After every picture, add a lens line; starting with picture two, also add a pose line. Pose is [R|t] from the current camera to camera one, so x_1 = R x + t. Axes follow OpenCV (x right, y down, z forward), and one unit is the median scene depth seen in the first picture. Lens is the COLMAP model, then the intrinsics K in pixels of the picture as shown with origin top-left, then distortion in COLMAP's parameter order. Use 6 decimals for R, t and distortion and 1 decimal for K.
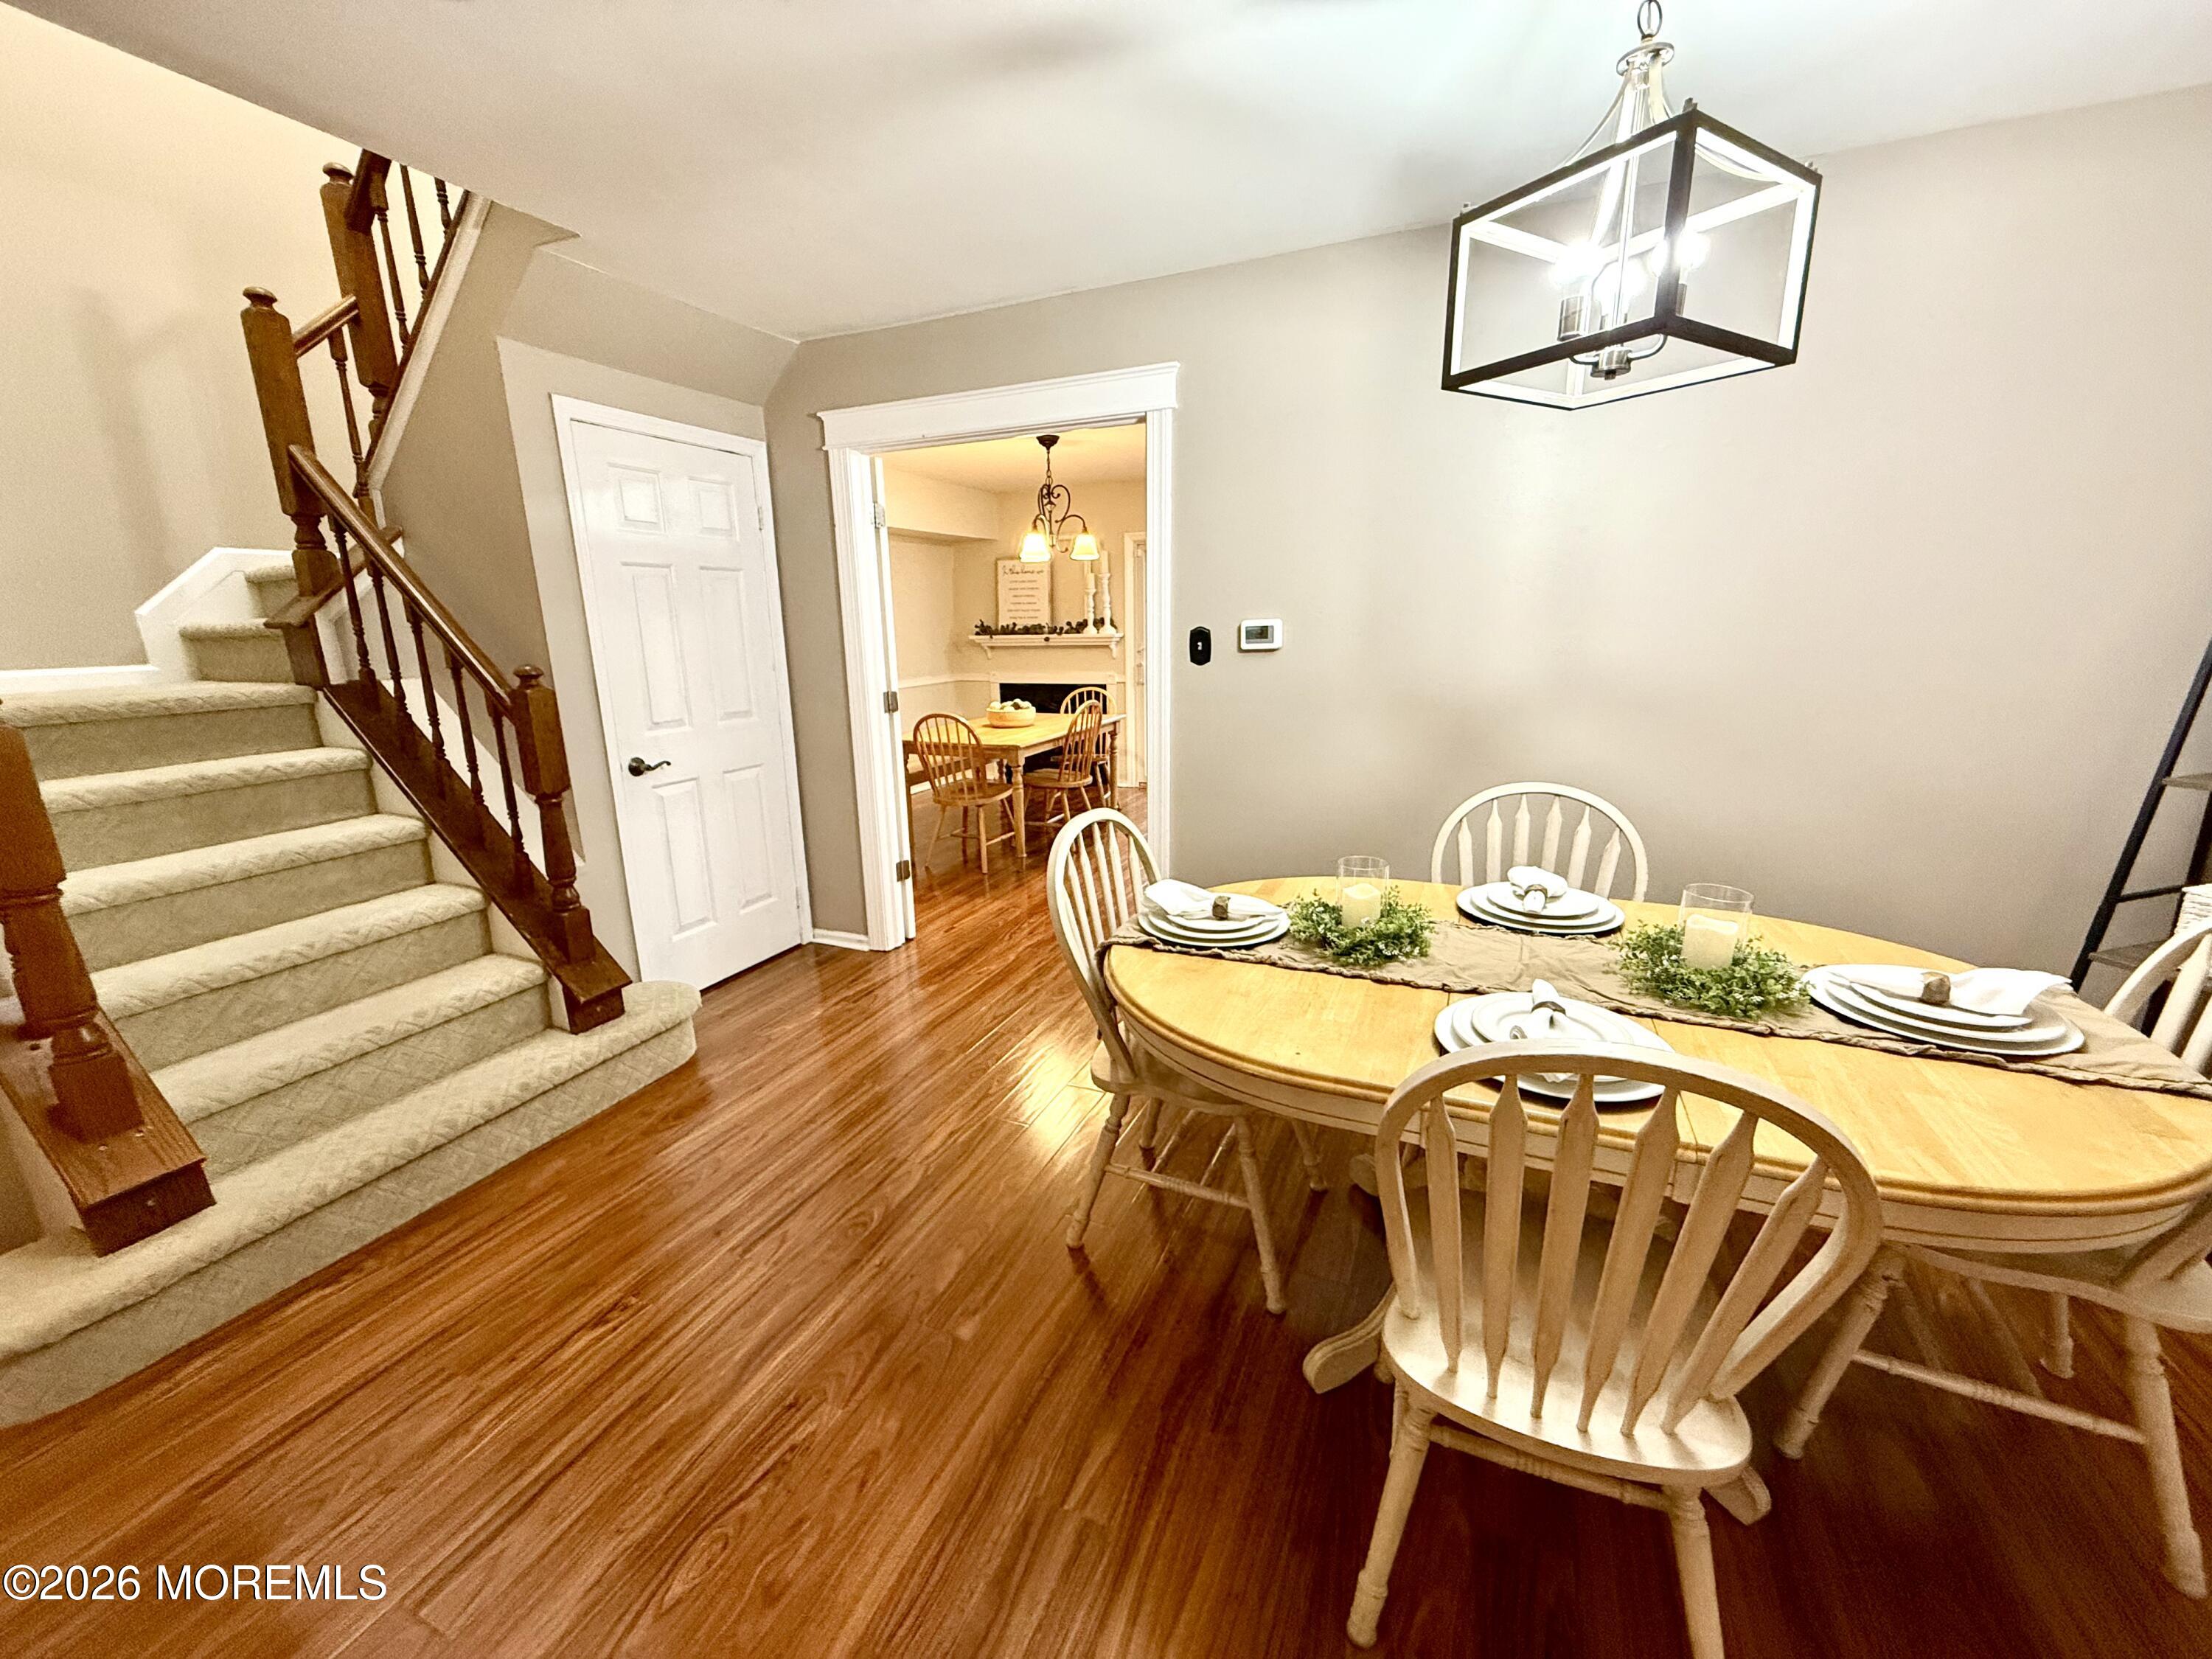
lens RADIAL K [[881.4, 0, 1096.4], [0, 881.4, 829.7], [0, 0, 1]] dist [0.000008, -0.000260]
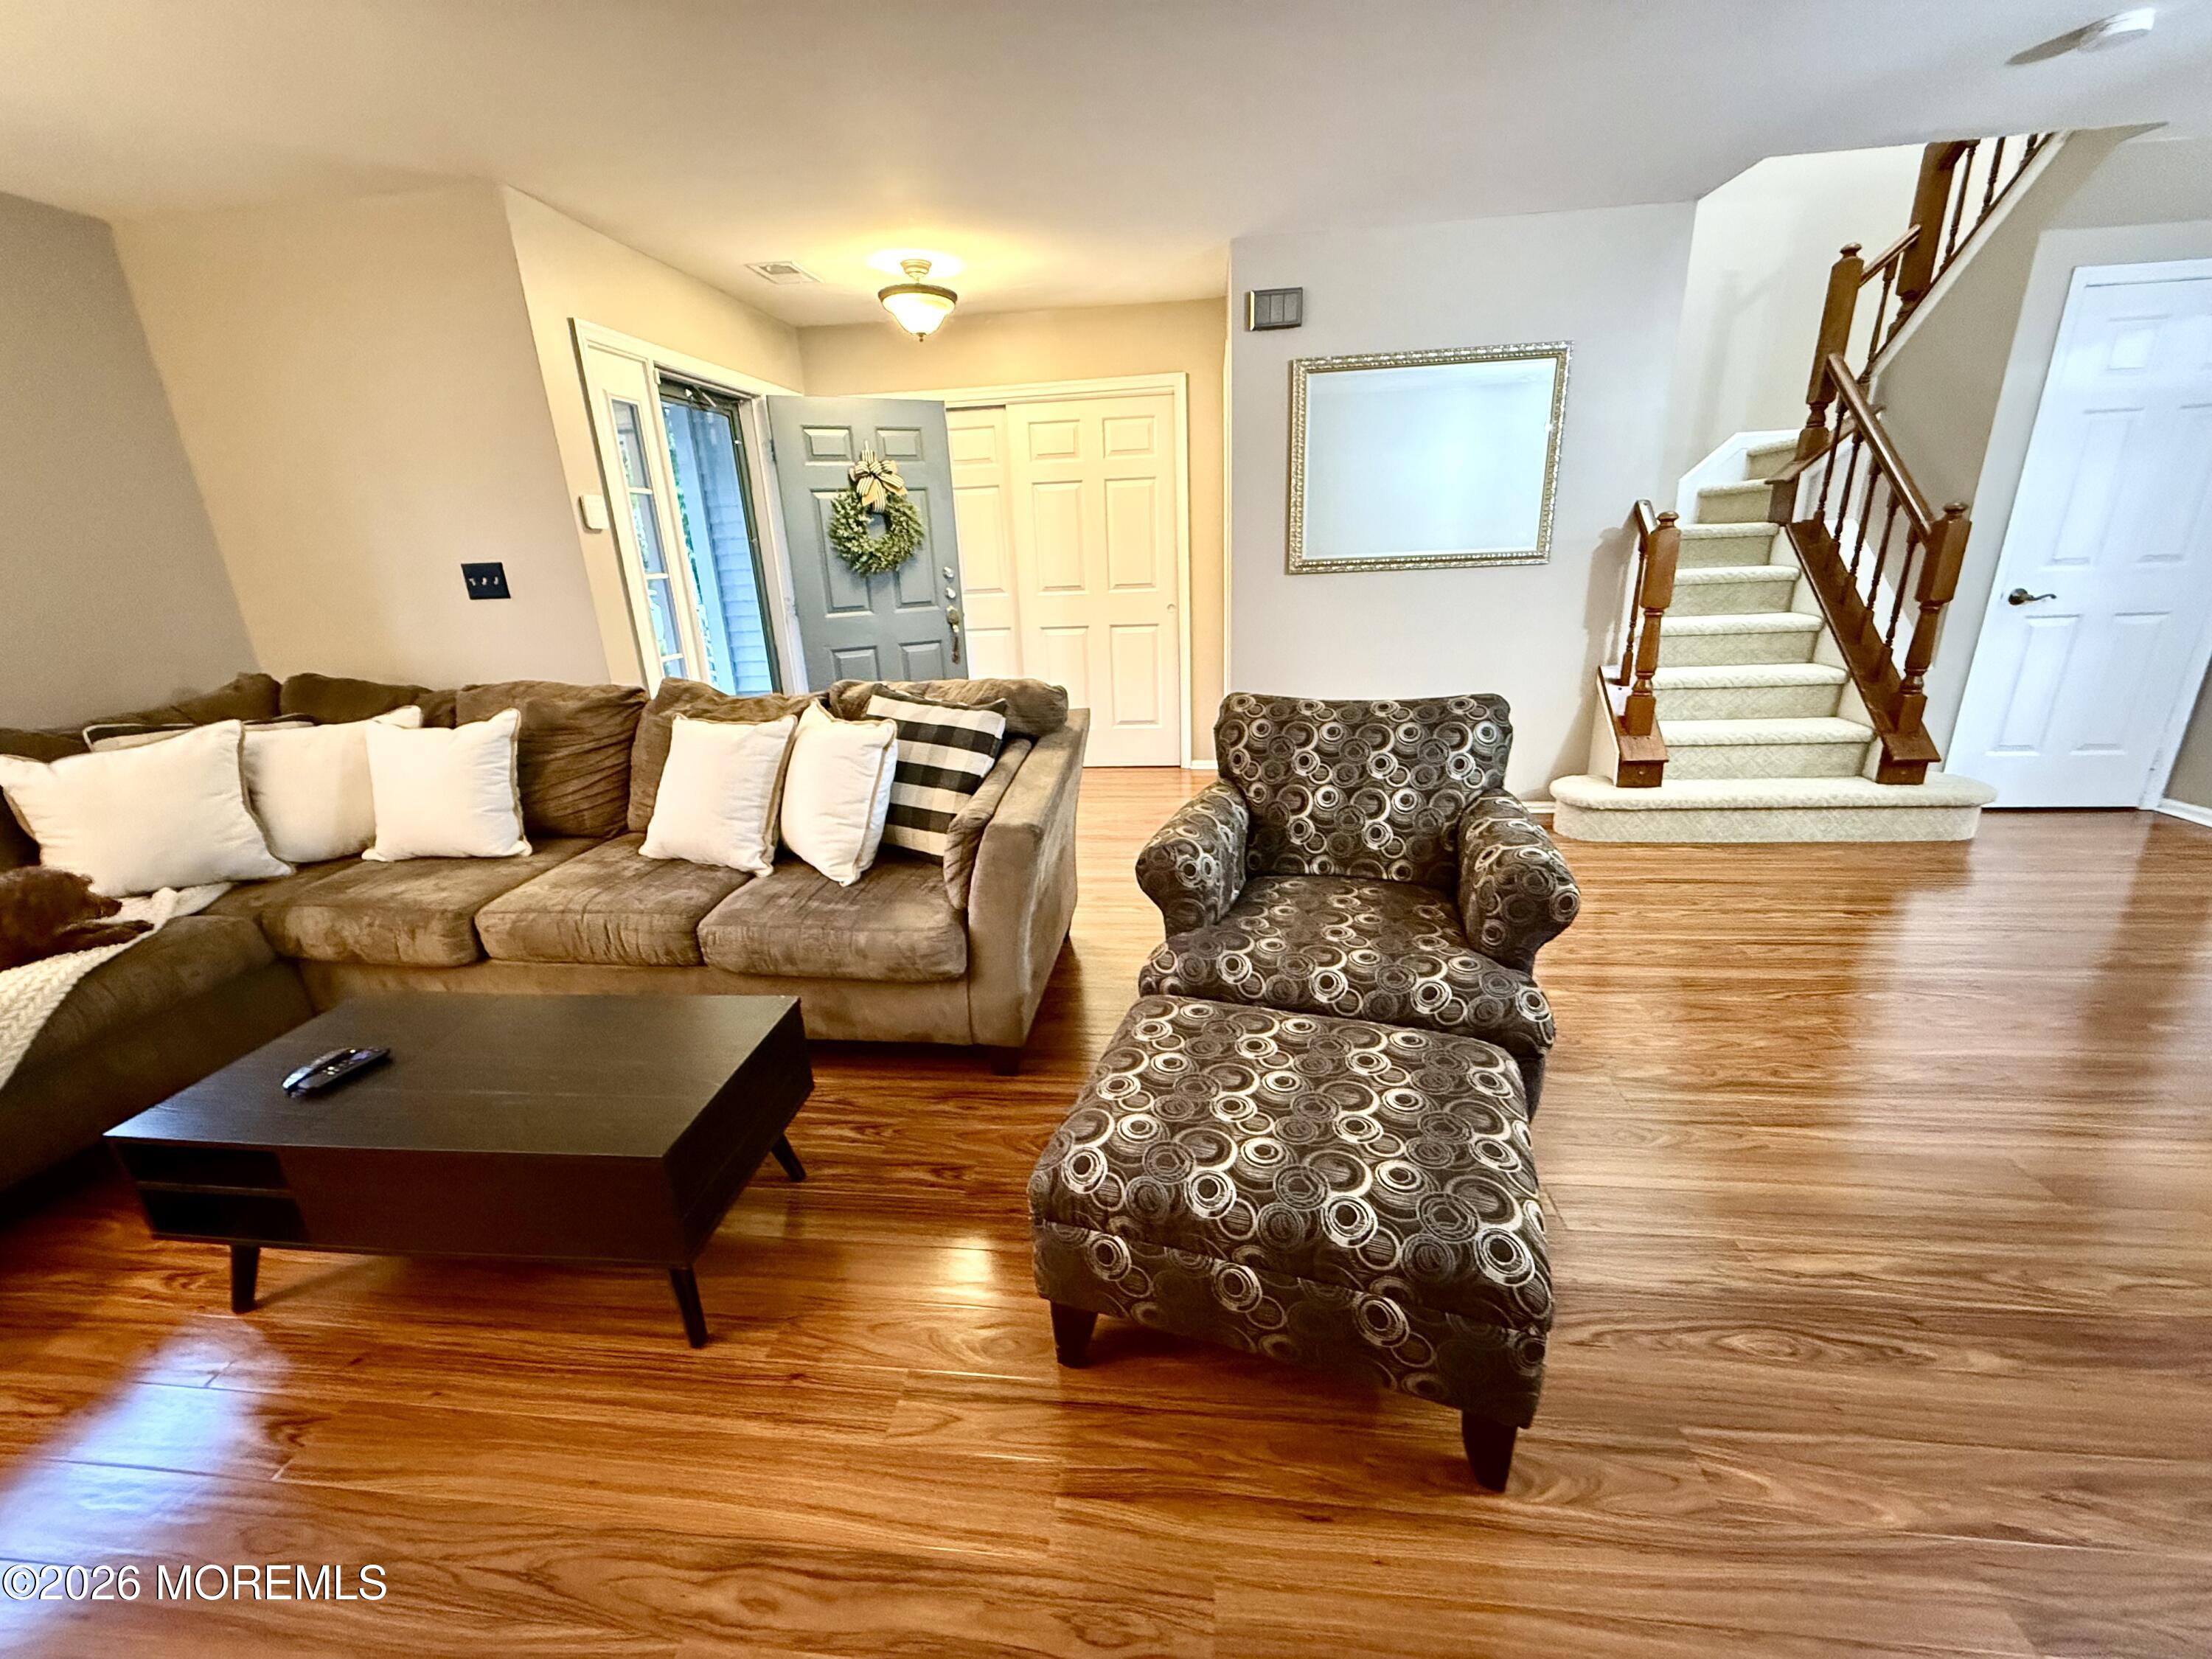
lens RADIAL K [[881.4, 0, 1096.4], [0, 881.4, 829.7], [0, 0, 1]] dist [0.000008, -0.000260]
pose [[0.304498, 0.303397, -0.902902, 0.292296], [-0.185145, 0.948688, 0.256344, 0.171400], [0.934346, 0.089111, 0.345046, -0.592263]]
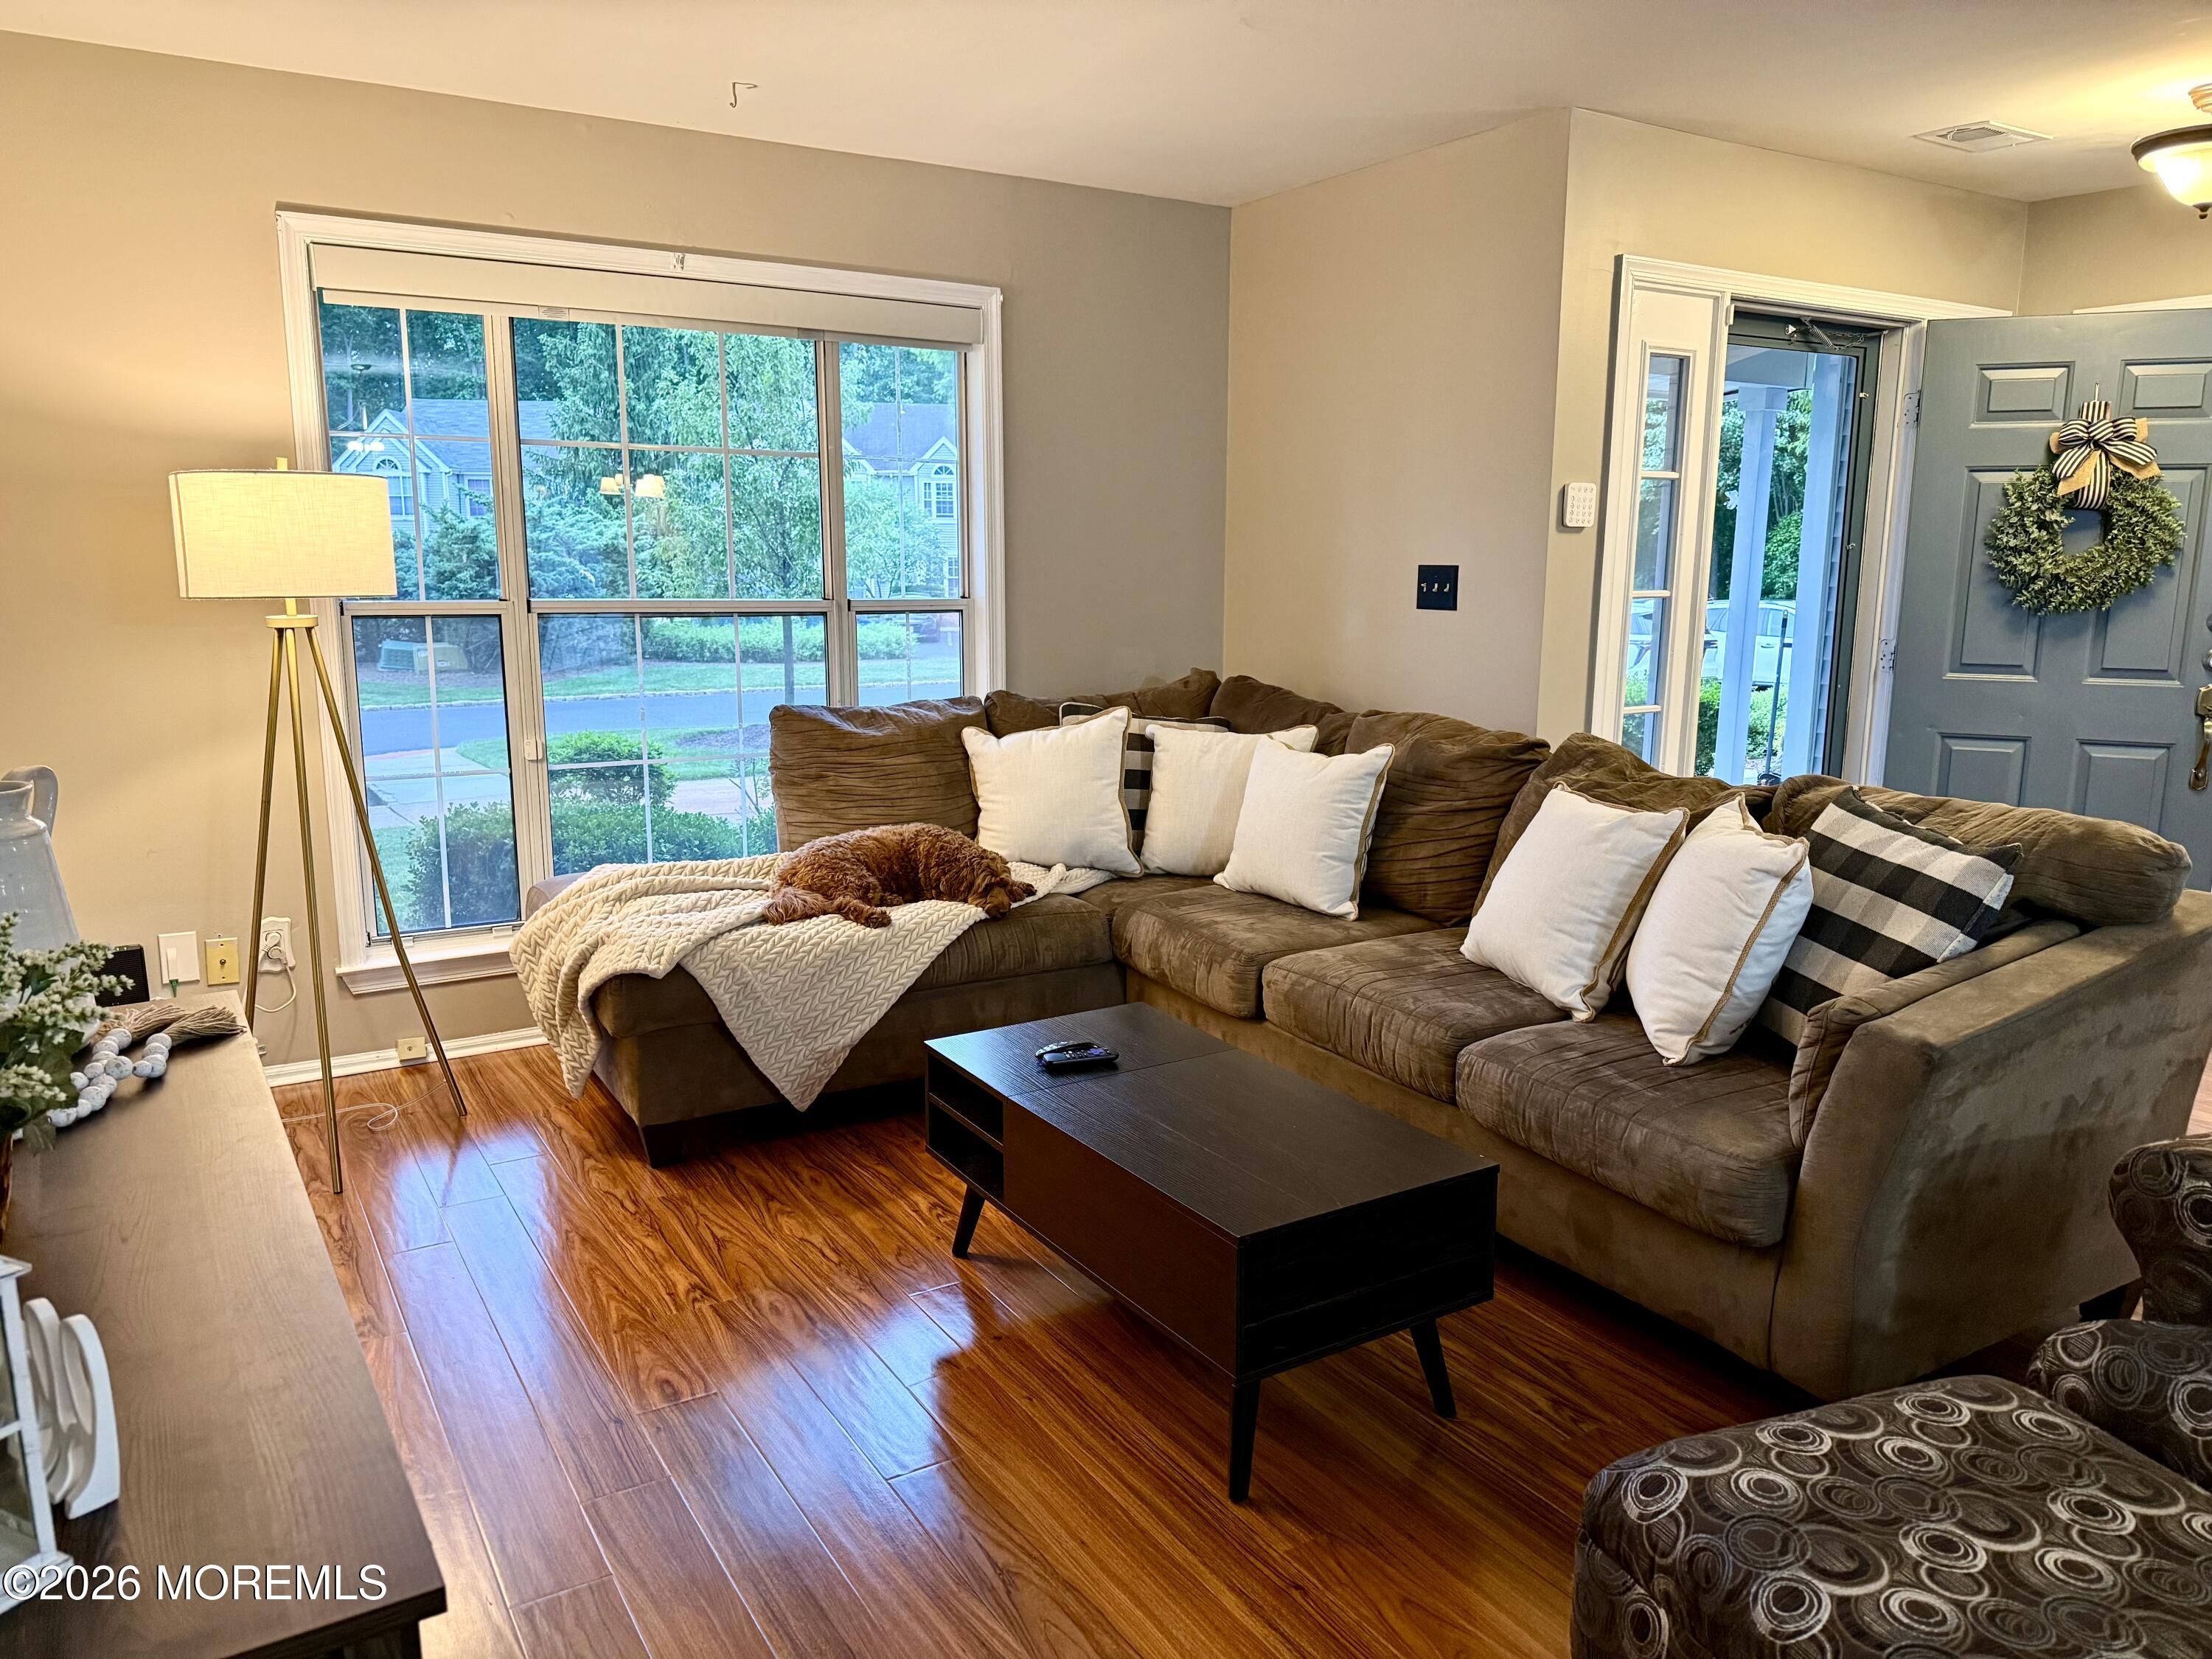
lens RADIAL K [[1559.1, 0, 1104.1], [0, 1559.1, 844.1], [0, 0, 1]] dist [0.090821, -0.116297]
pose [[-0.563482, 0.167226, -0.809026, 0.472043], [-0.187469, 0.927868, 0.322362, 0.093315], [0.804576, 0.333312, -0.491488, -0.357512]]
